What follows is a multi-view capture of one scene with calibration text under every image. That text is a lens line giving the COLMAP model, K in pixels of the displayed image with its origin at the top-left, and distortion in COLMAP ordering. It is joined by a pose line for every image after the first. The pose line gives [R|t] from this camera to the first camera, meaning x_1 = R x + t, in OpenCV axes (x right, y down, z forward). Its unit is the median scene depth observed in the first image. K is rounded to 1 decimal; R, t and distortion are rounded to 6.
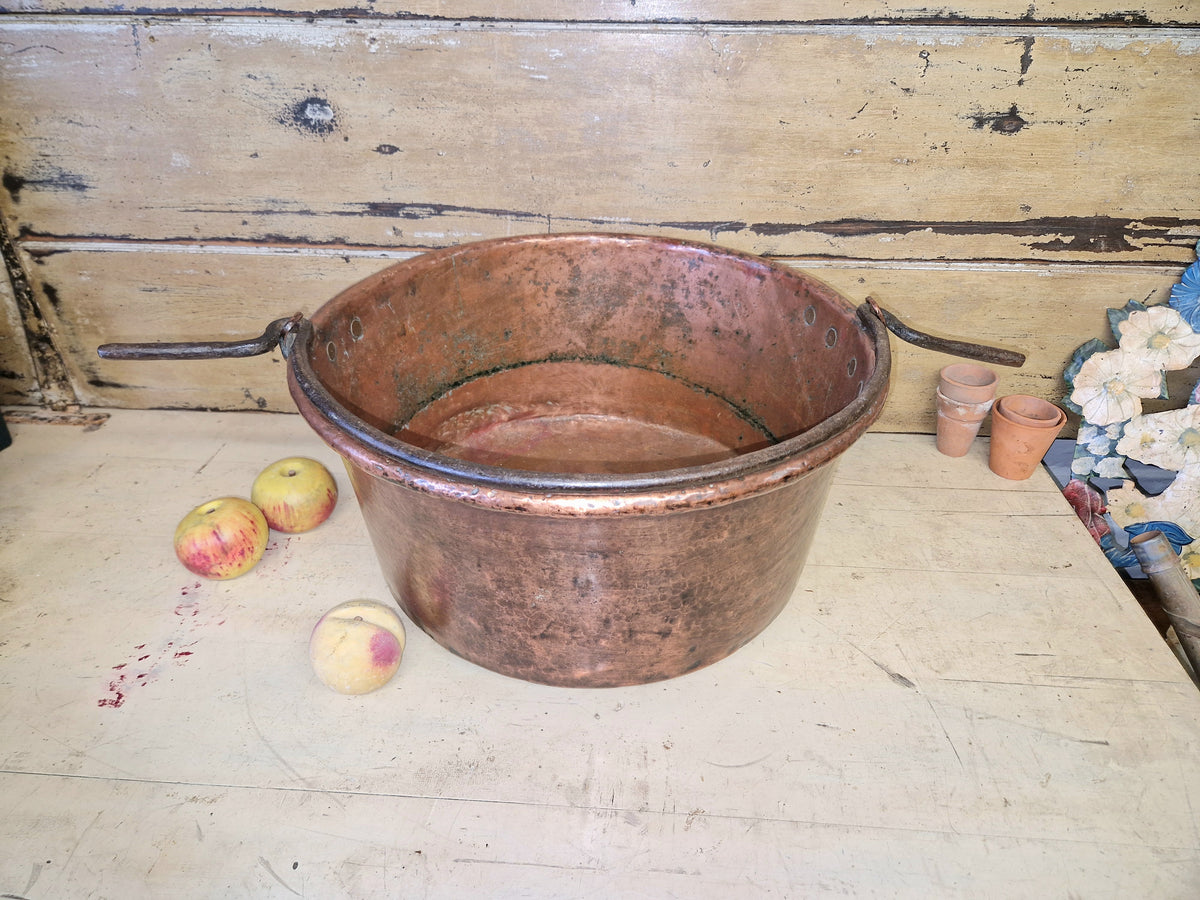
lens RADIAL K [[808.7, 0, 597.3], [0, 808.7, 440.3], [0, 0, 1]] dist [0.041489, -0.041196]
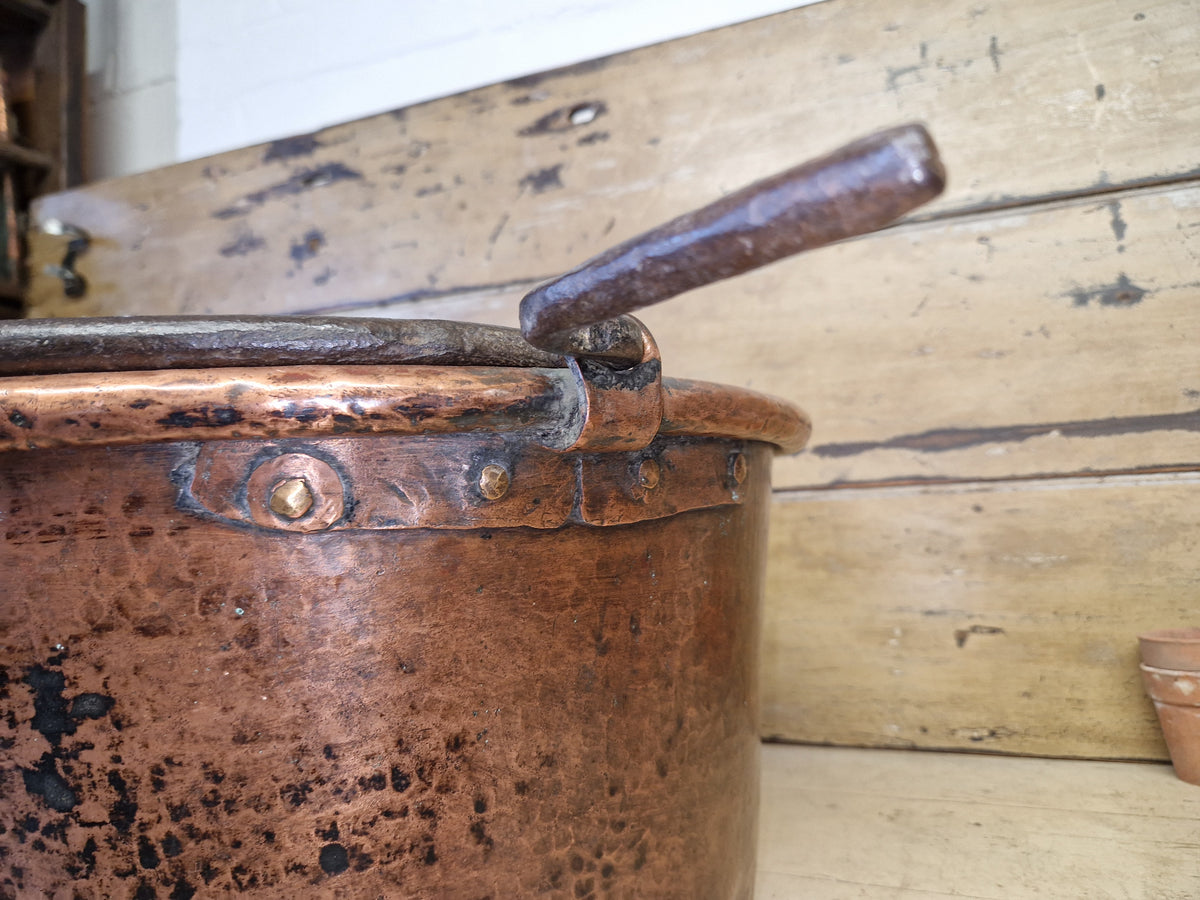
lens RADIAL K [[832.4, 0, 610.7], [0, 832.4, 439.3], [0, 0, 1]] dist [0.031513, -0.042804]
pose [[0.951830, -0.074102, -0.297539, 0.267216], [-0.119186, 0.804644, -0.581673, 0.254705], [0.282516, 0.589116, 0.757052, 0.336242]]
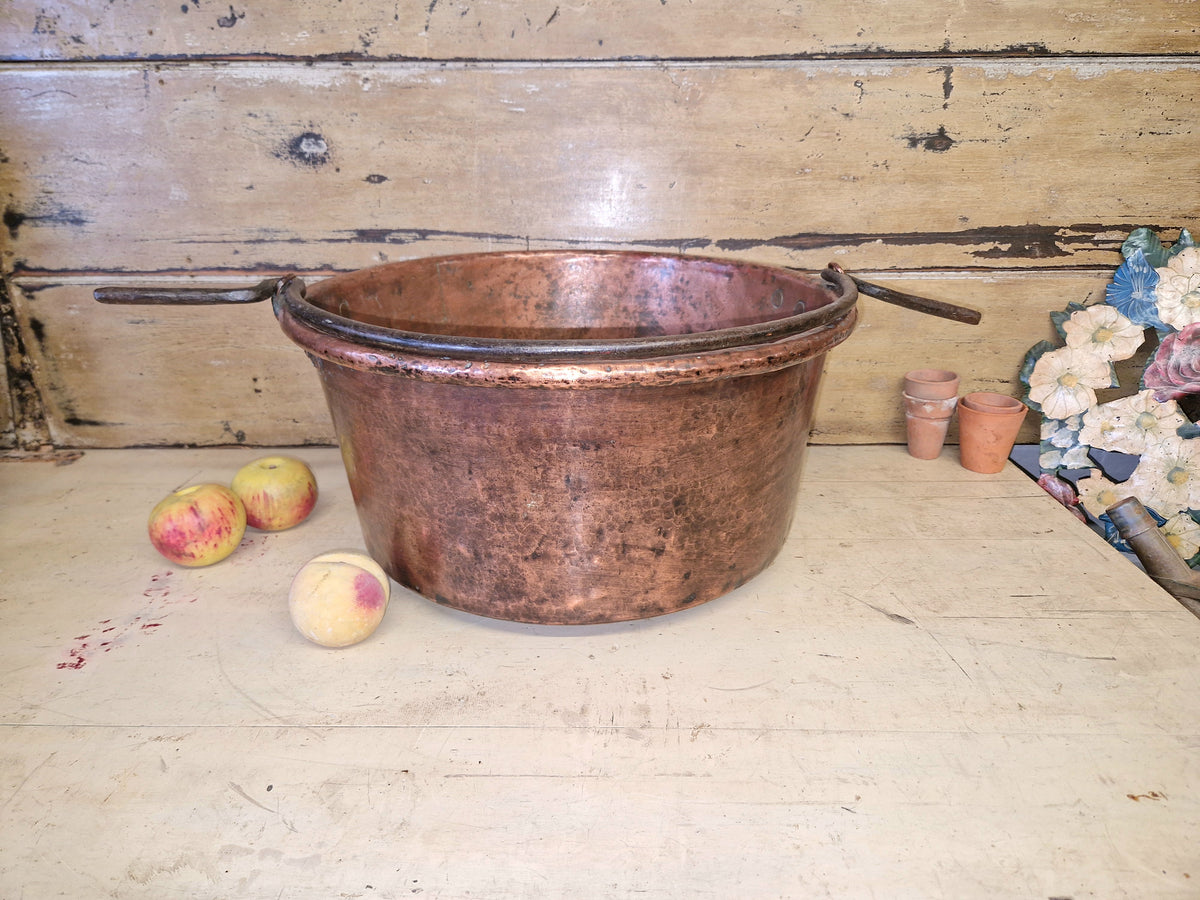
lens RADIAL K [[808.7, 0, 598.4], [0, 808.7, 441.0], [0, 0, 1]] dist [0.041489, -0.041196]
pose [[0.998755, -0.026422, 0.042323, -0.020665], [0.034571, 0.978108, -0.205208, 0.227200], [-0.035974, 0.206415, 0.977803, 0.009525]]
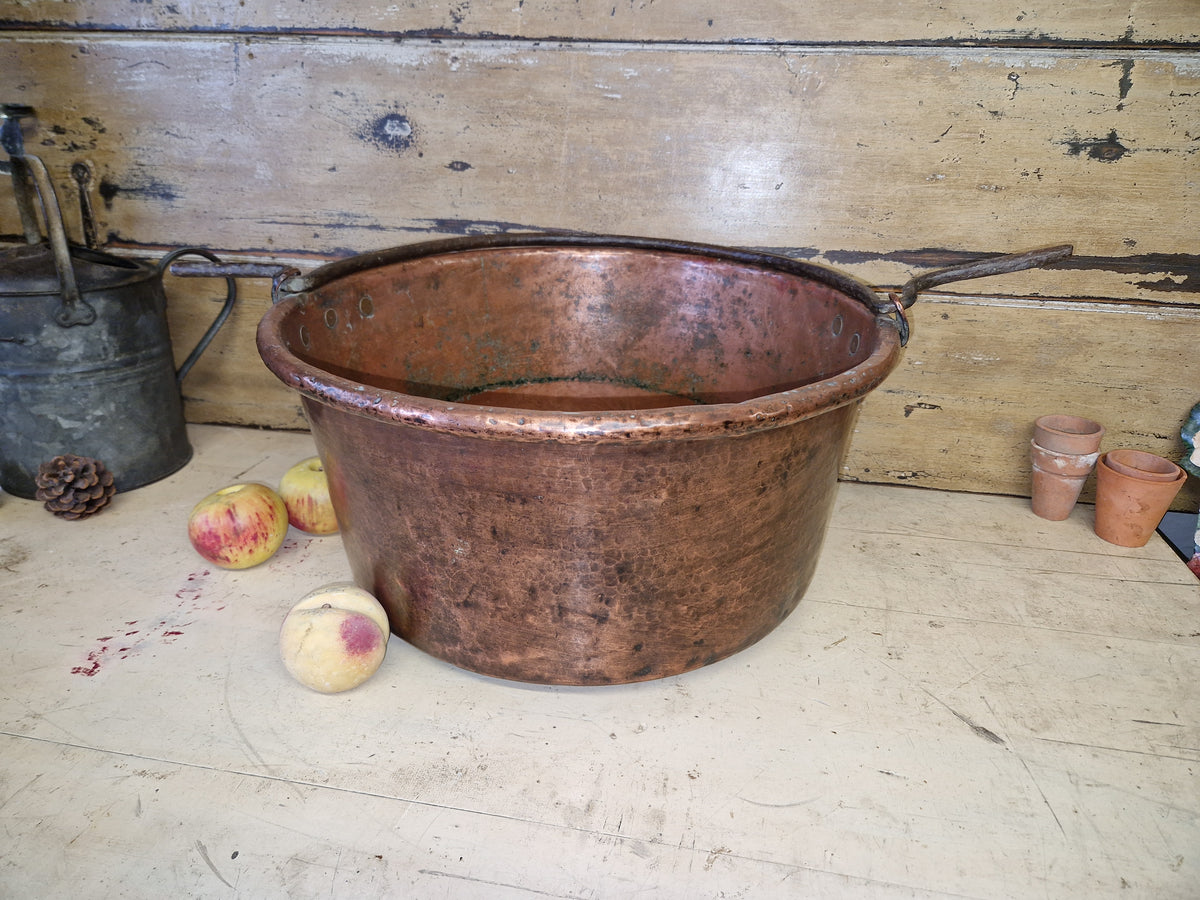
lens RADIAL K [[808.7, 0, 603.3], [0, 808.7, 442.8], [0, 0, 1]] dist [0.041489, -0.041196]
pose [[0.993296, 0.061665, -0.097776, 0.042155], [-0.077195, 0.983437, -0.163992, 0.141181], [0.086044, 0.170440, 0.981604, 0.089751]]
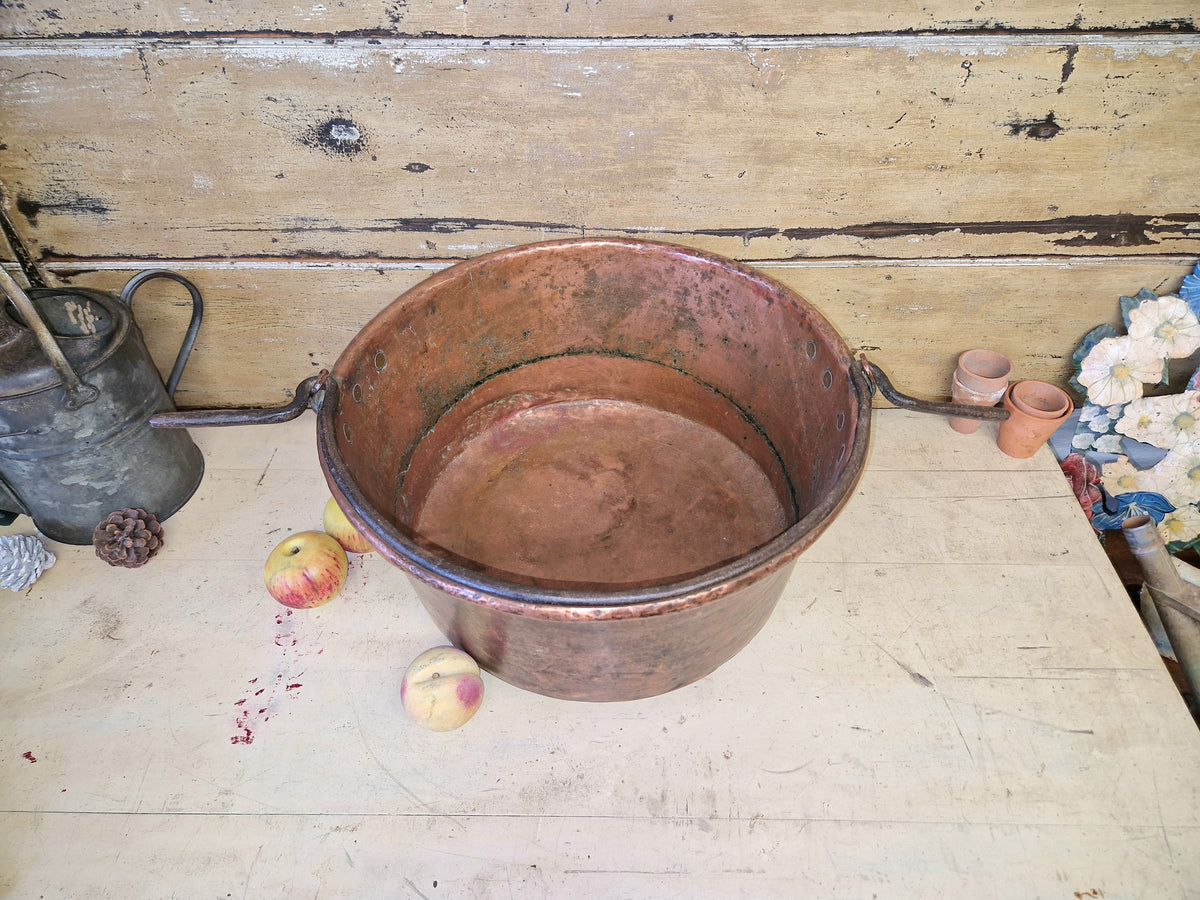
lens RADIAL K [[808.7, 0, 602.7], [0, 808.7, 450.0], [0, 0, 1]] dist [0.041489, -0.041196]
pose [[0.998585, -0.044577, 0.029008, -0.083856], [0.037222, 0.975354, 0.217485, -0.246149], [-0.037988, -0.216097, 0.975633, -0.040287]]
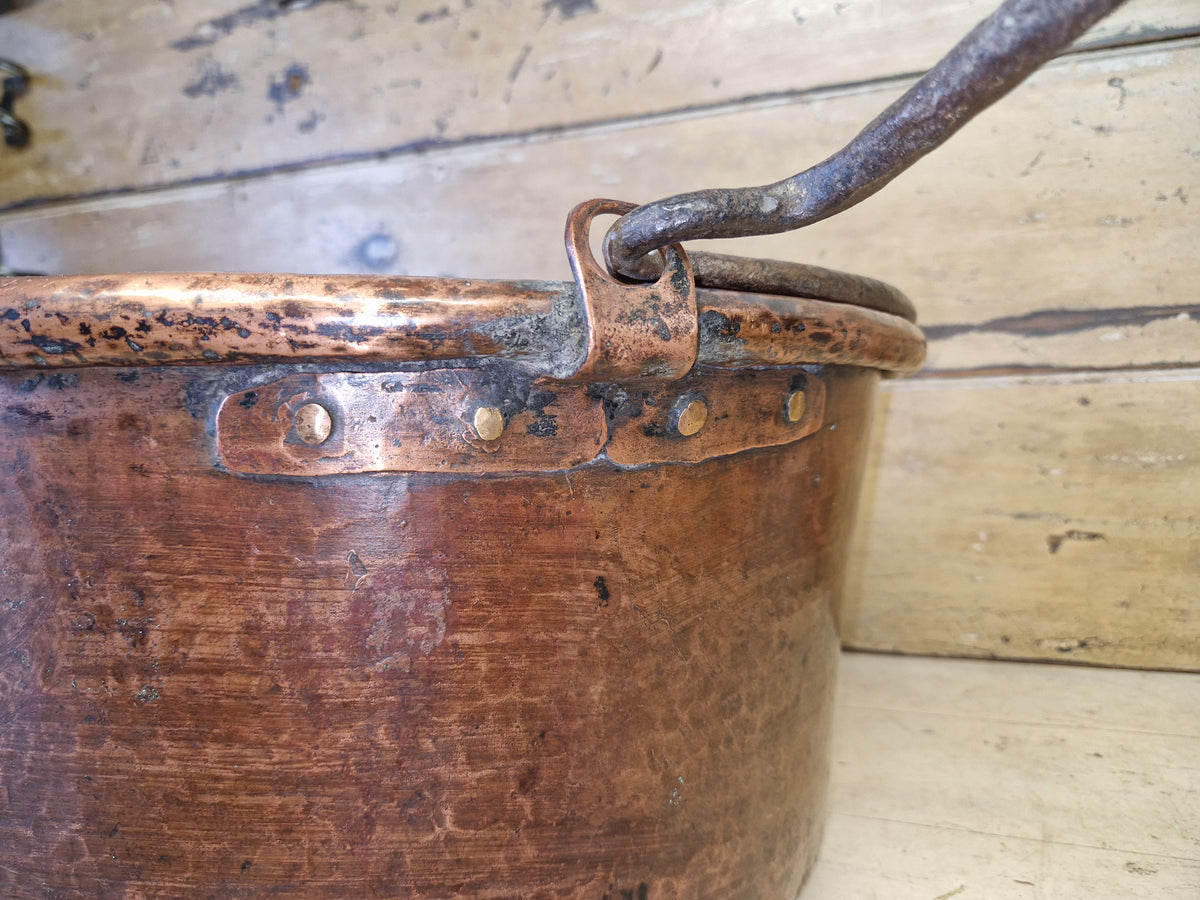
lens RADIAL K [[832.4, 0, 600.4], [0, 832.4, 442.9], [0, 0, 1]] dist [0.031513, -0.042804]
pose [[0.959494, -0.025242, -0.280596, 0.158297], [-0.106981, 0.888732, -0.445769, 0.189013], [0.260627, 0.457731, 0.850033, 0.389239]]
